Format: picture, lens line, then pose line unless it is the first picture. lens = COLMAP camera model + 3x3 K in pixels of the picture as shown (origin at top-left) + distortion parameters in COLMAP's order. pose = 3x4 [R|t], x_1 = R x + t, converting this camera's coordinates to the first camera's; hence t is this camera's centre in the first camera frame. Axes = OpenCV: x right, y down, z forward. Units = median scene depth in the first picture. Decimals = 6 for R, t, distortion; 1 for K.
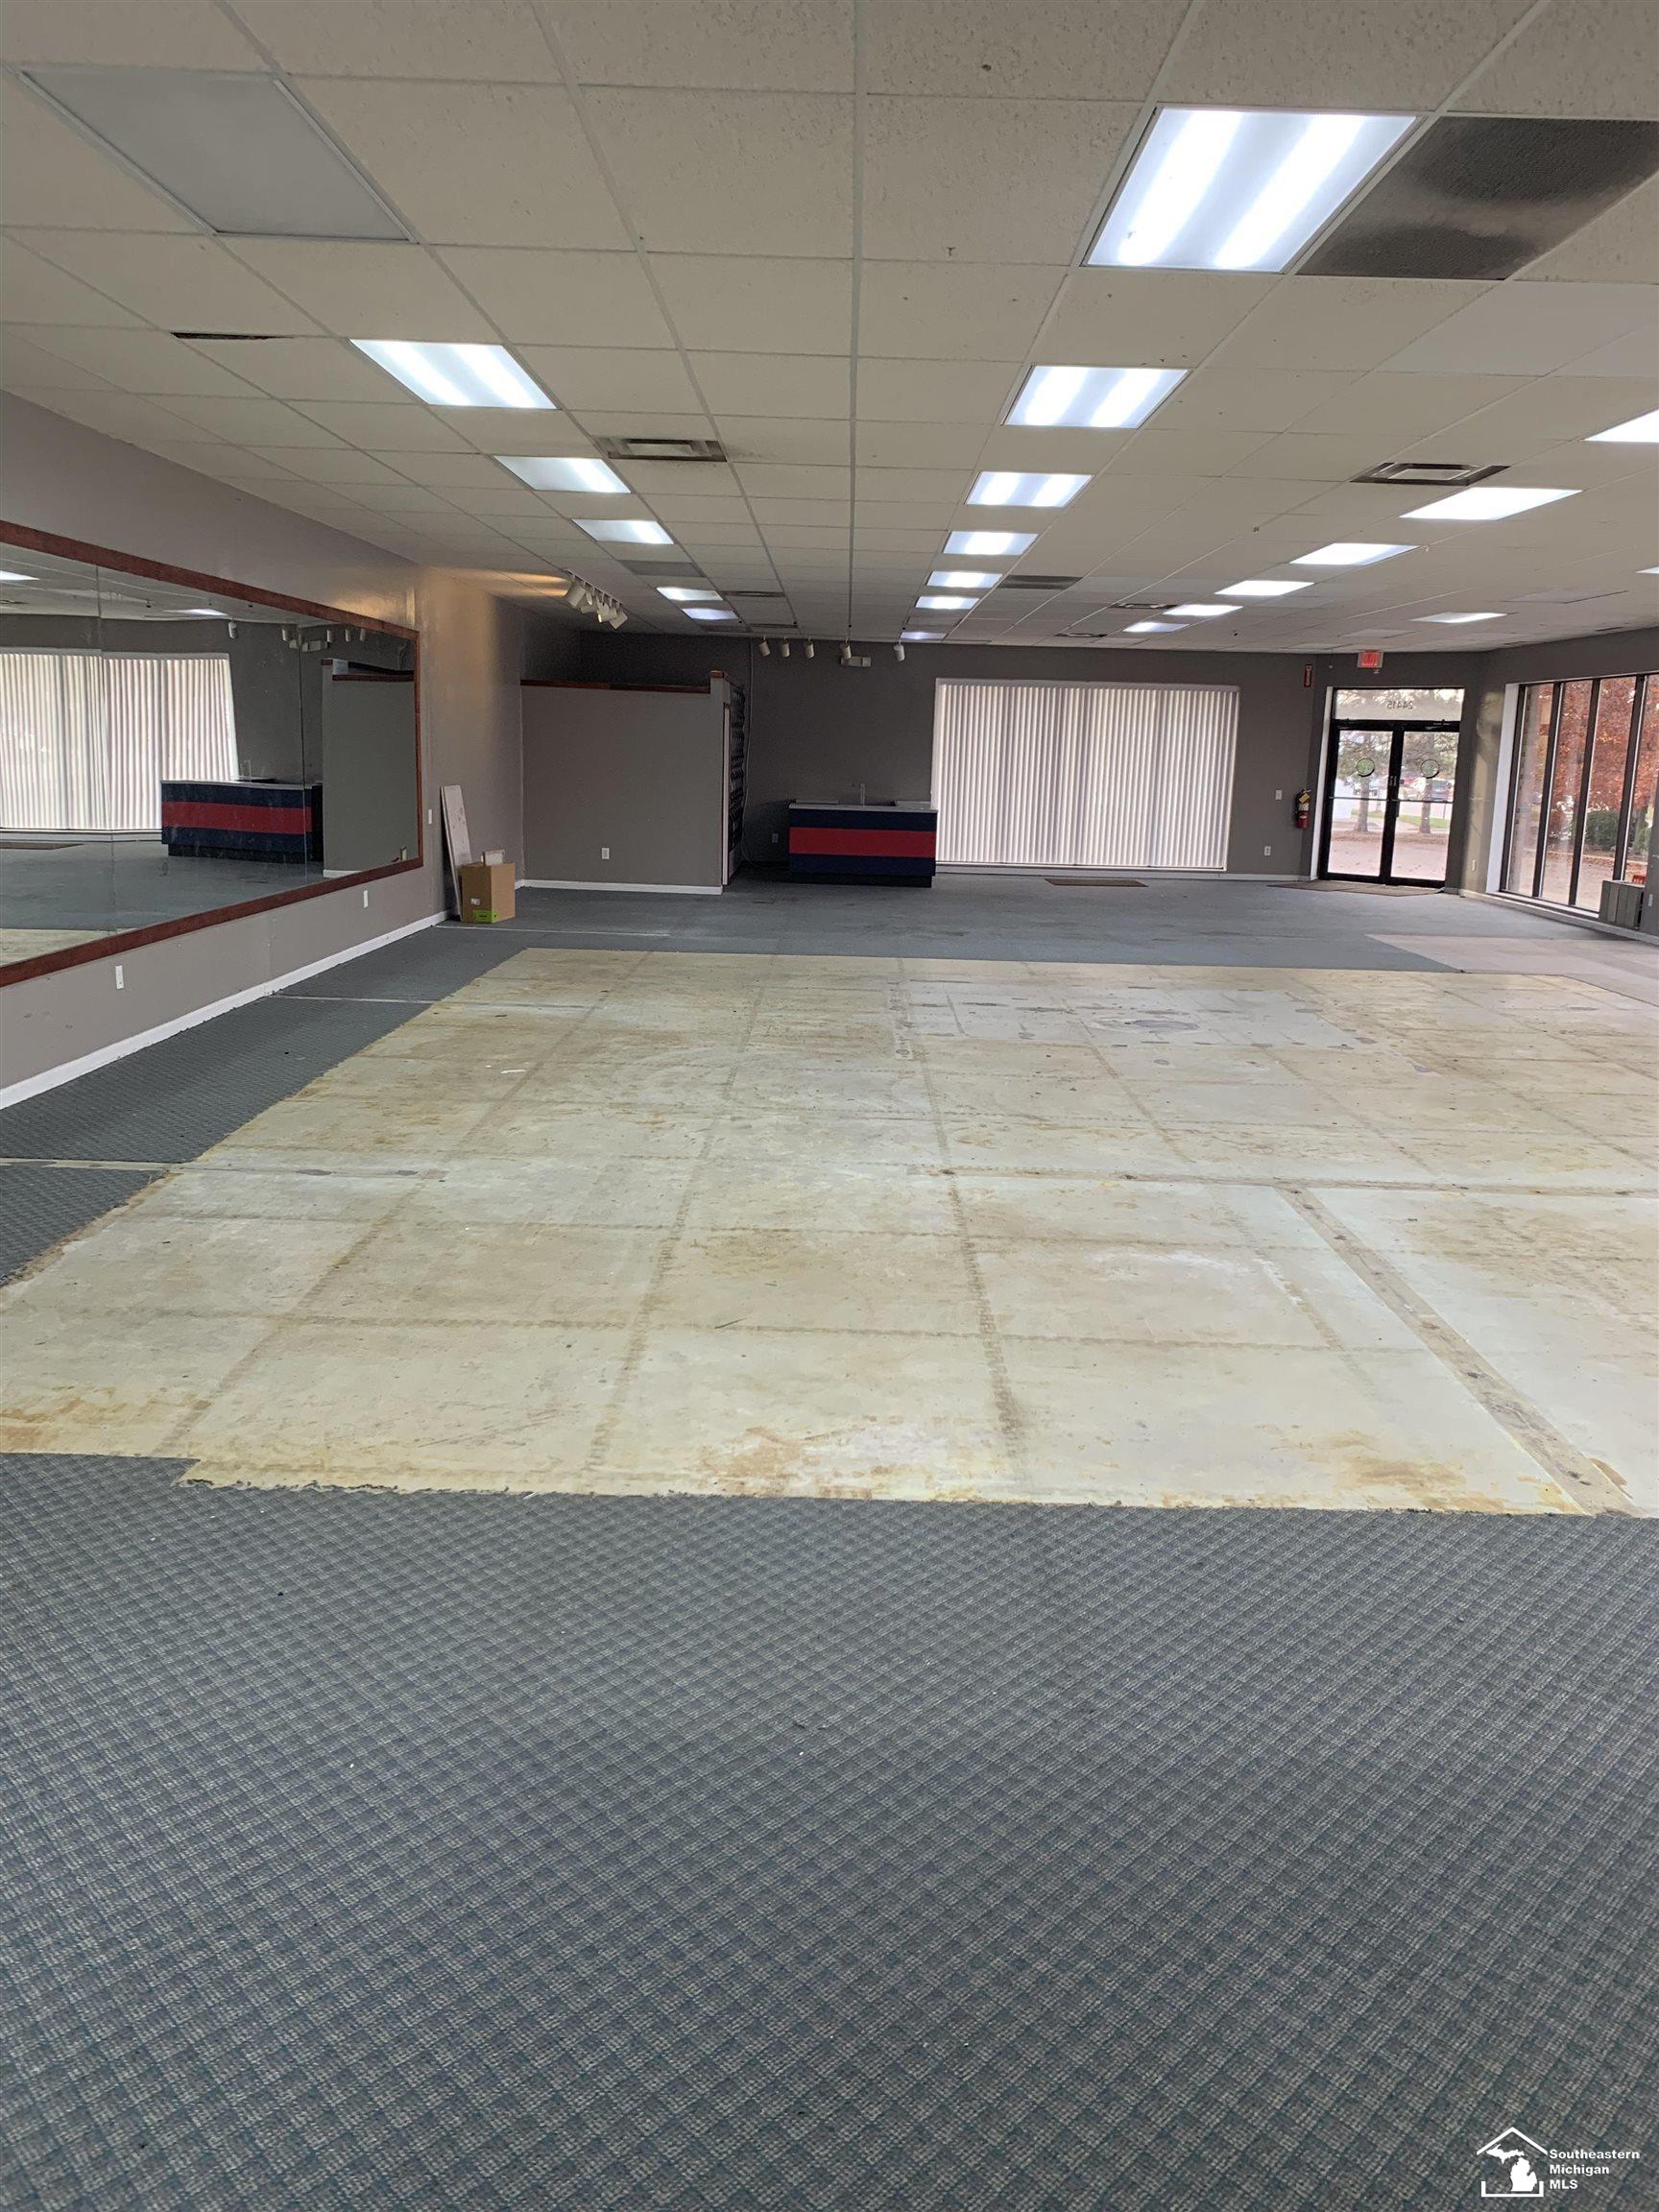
lens RADIAL K [[1688.5, 0, 837.4], [0, 1688.5, 1076.9], [0, 0, 1]] dist [0.048280, -0.041707]
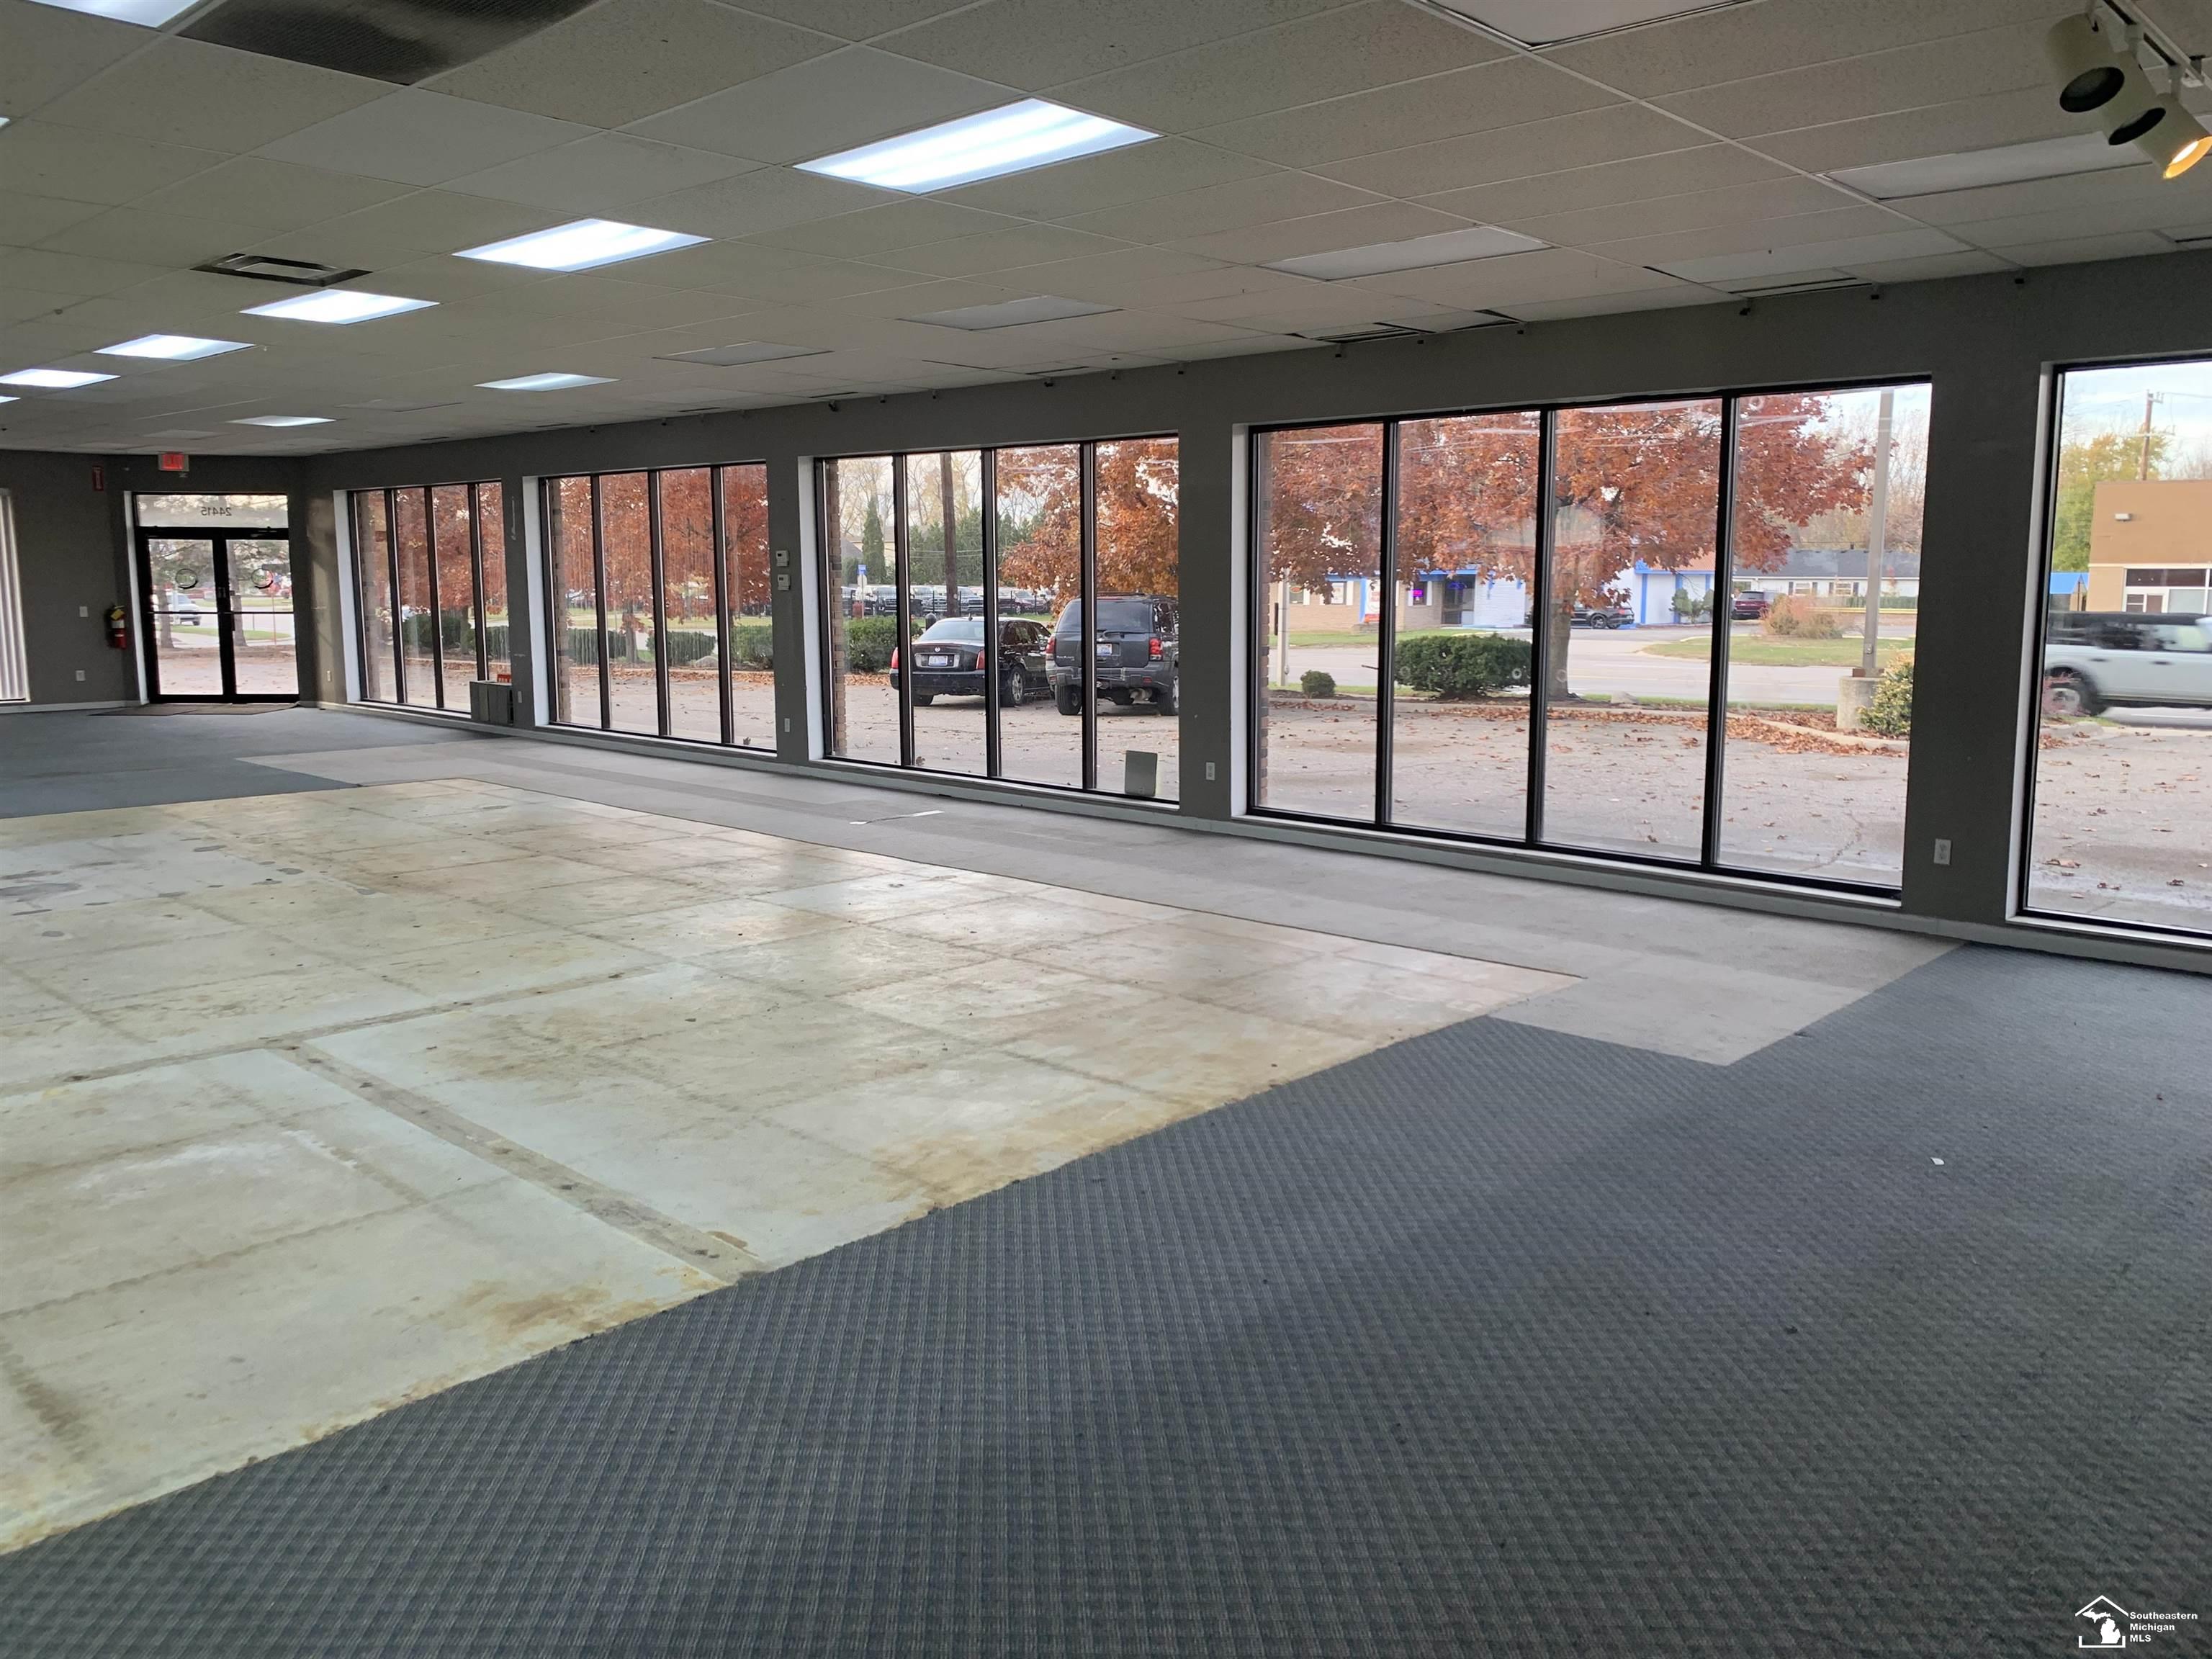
lens RADIAL K [[1688.5, 0, 1123.2], [0, 1688.5, 796.5], [0, 0, 1]] dist [0.048280, -0.041707]
pose [[0.684443, -0.122466, 0.718707, -0.086307], [0.157741, 0.987316, 0.018015, -0.015008], [-0.711797, 0.101039, 0.695080, 0.064561]]
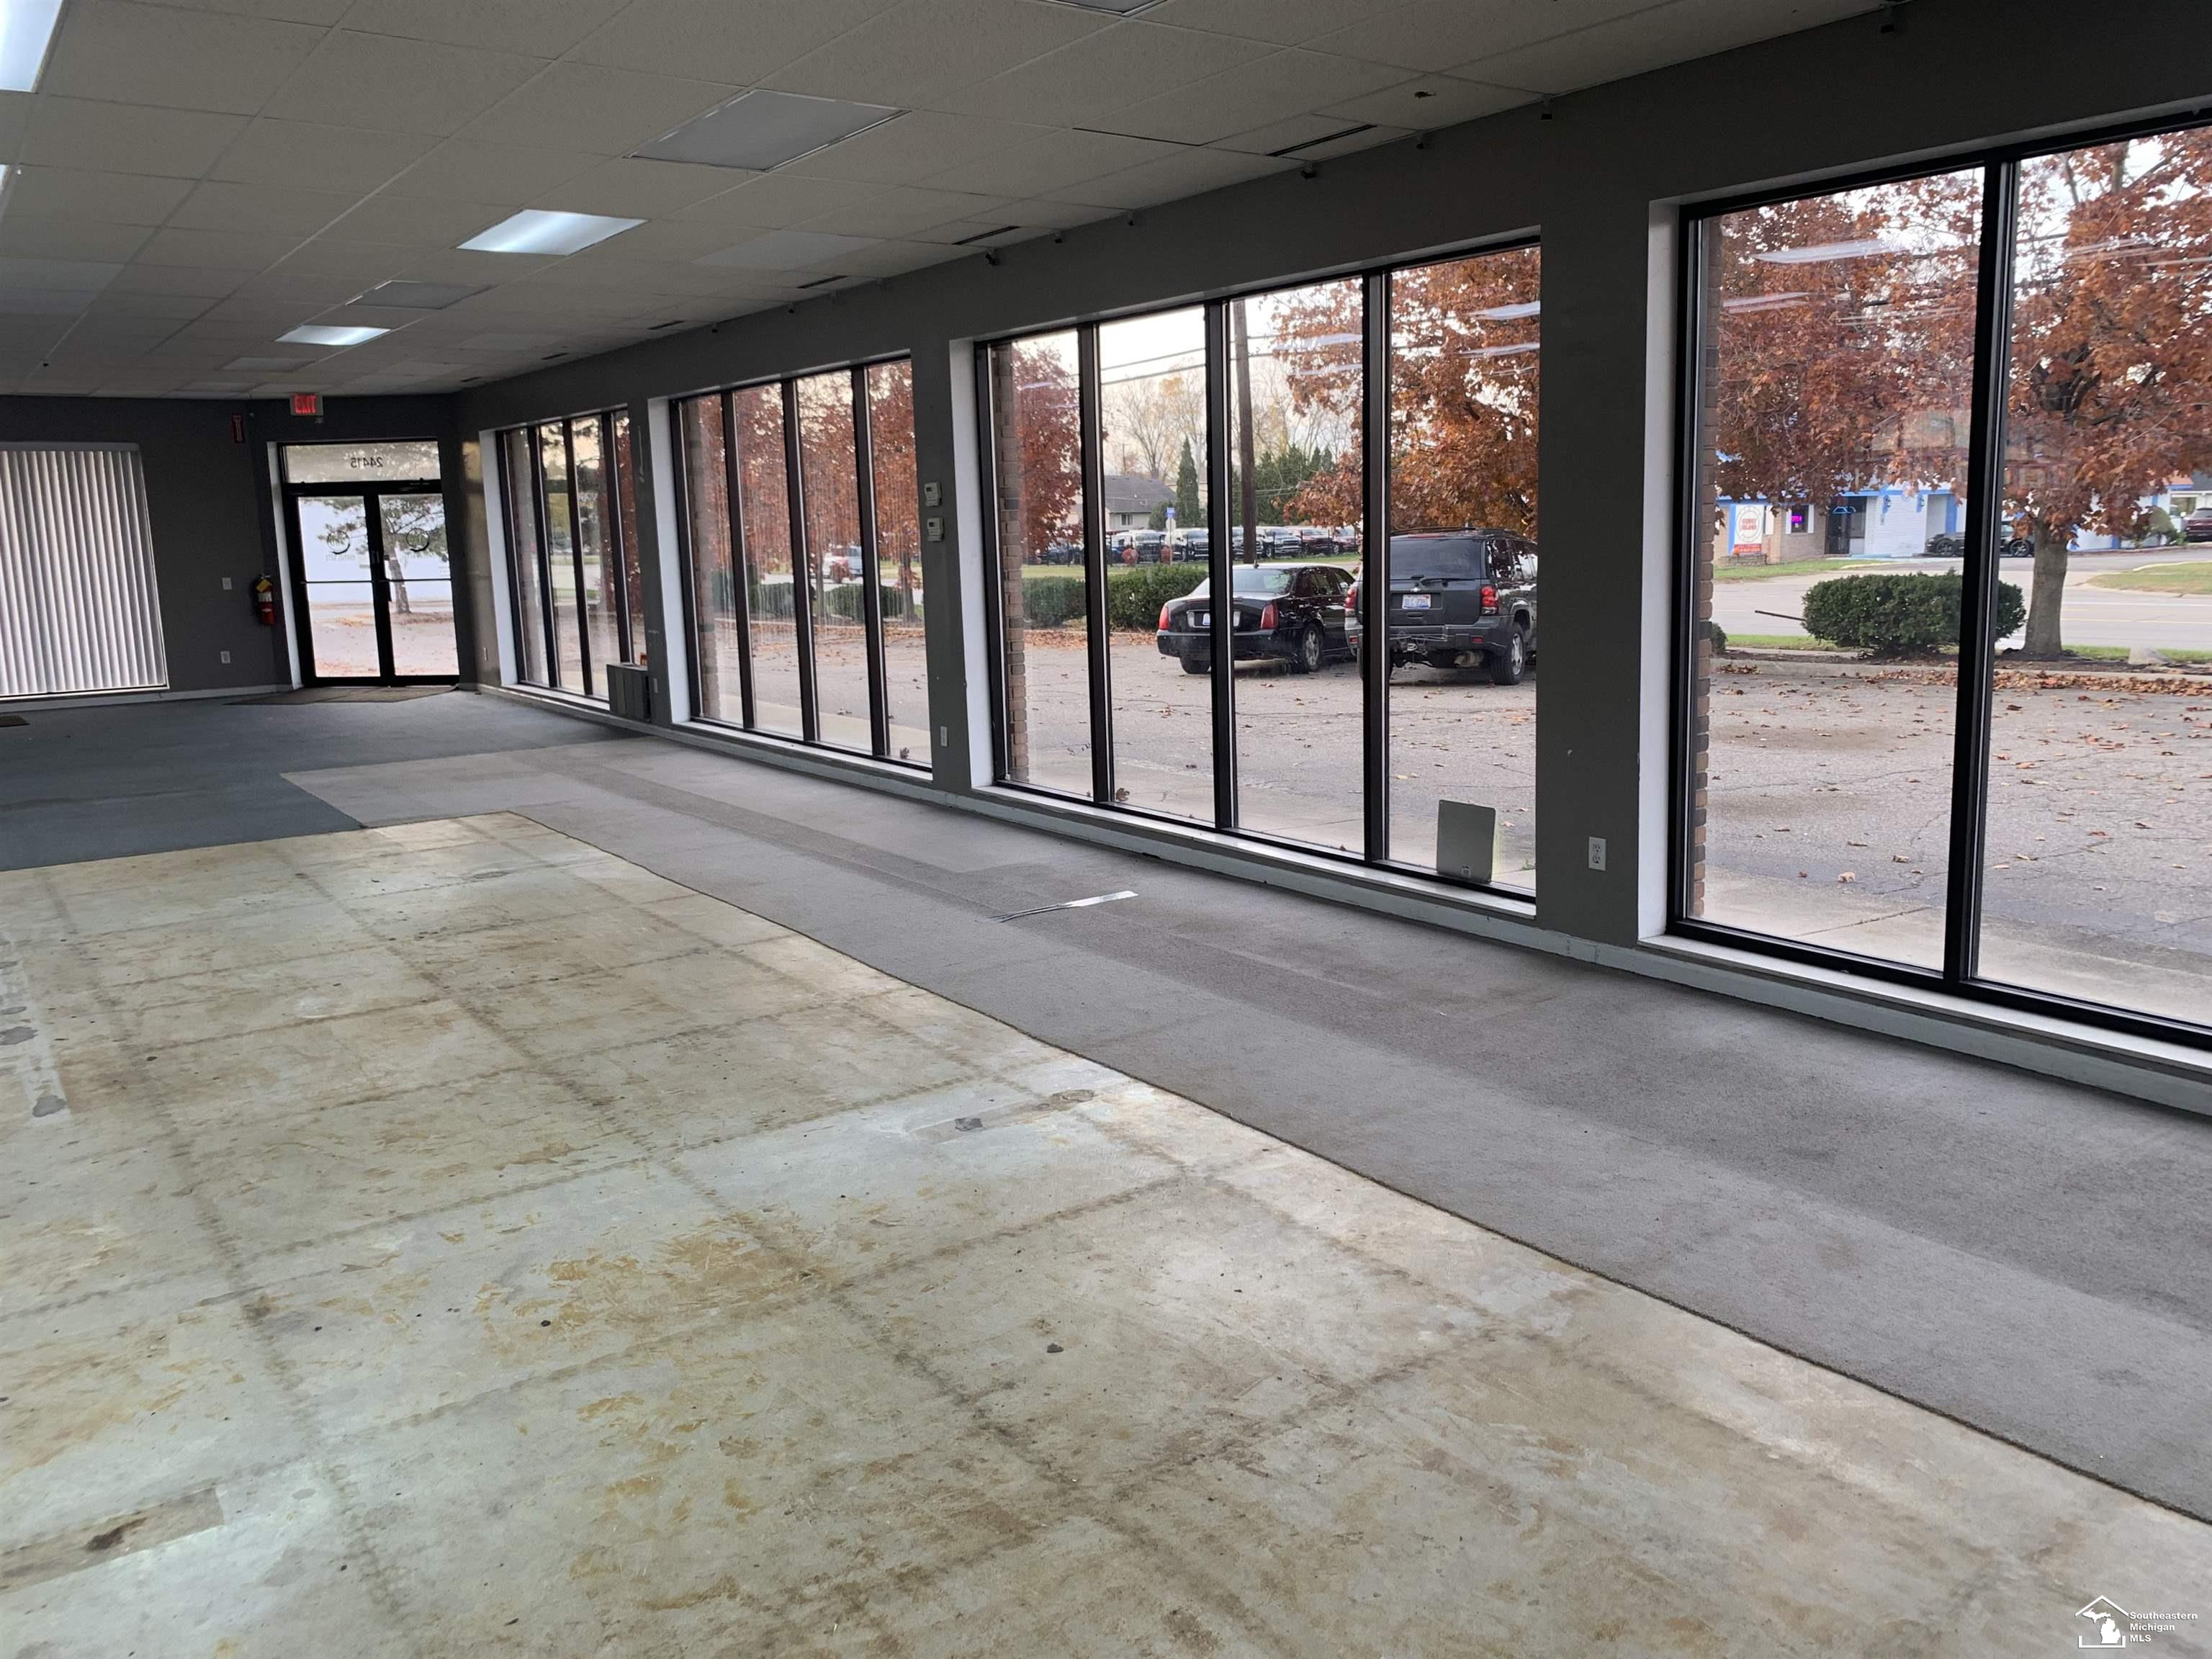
lens RADIAL K [[1688.5, 0, 1092.0], [0, 1688.5, 792.4], [0, 0, 1]] dist [0.048280, -0.041707]
pose [[0.818375, -0.140424, 0.557264, 0.647300], [0.158386, 0.987245, 0.016175, -0.113832], [-0.552427, 0.075026, 0.830178, 0.730128]]
